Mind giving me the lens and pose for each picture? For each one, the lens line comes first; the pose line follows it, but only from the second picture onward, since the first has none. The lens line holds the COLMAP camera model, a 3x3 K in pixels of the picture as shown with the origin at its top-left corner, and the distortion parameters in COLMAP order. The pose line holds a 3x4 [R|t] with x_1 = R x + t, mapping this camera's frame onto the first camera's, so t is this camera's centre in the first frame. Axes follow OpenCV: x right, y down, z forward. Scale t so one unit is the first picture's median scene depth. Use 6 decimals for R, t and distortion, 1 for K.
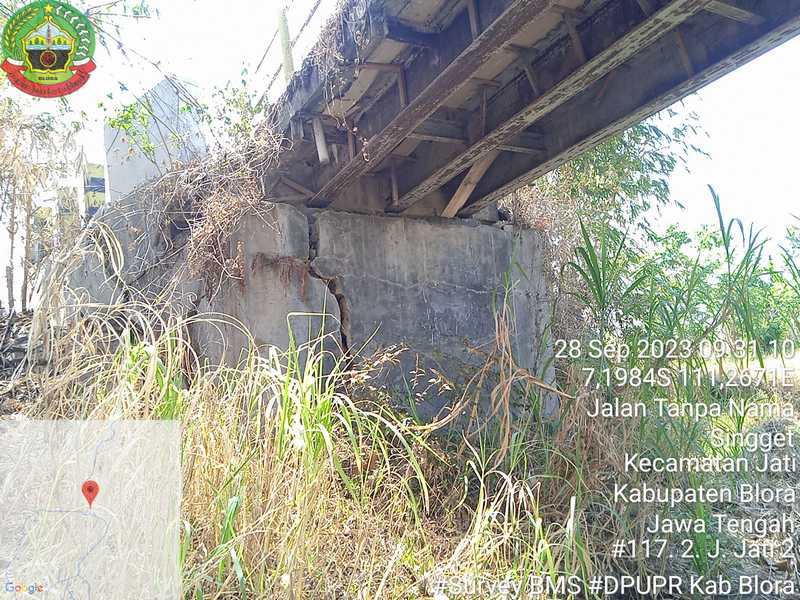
lens RADIAL K [[663.3, 0, 403.4], [0, 663.3, 304.2], [0, 0, 1]] dist [0.050442, -0.050231]
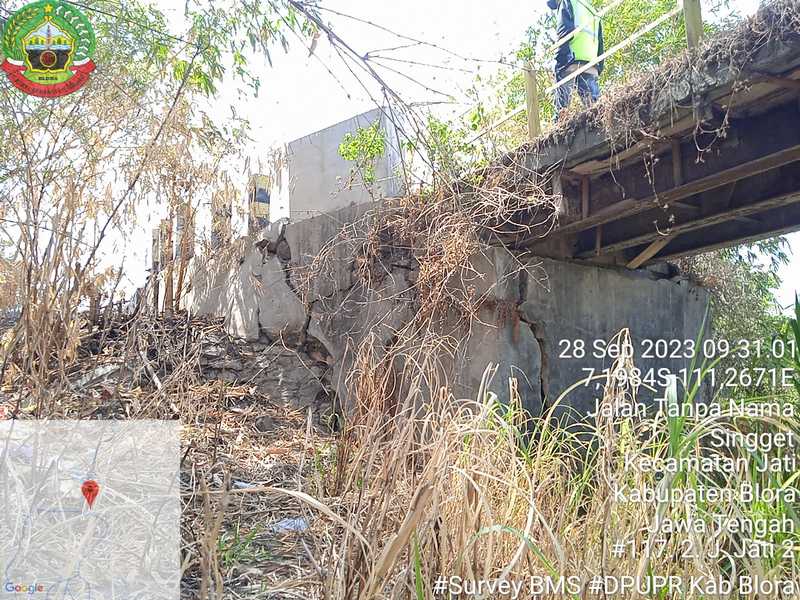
lens RADIAL K [[663.3, 0, 399.1], [0, 663.3, 298.0], [0, 0, 1]] dist [0.050442, -0.050231]
pose [[0.994986, 0.099892, -0.004893, -0.306948], [-0.099928, 0.994964, -0.007789, -0.046745], [0.004090, 0.008239, 0.999958, -0.026889]]
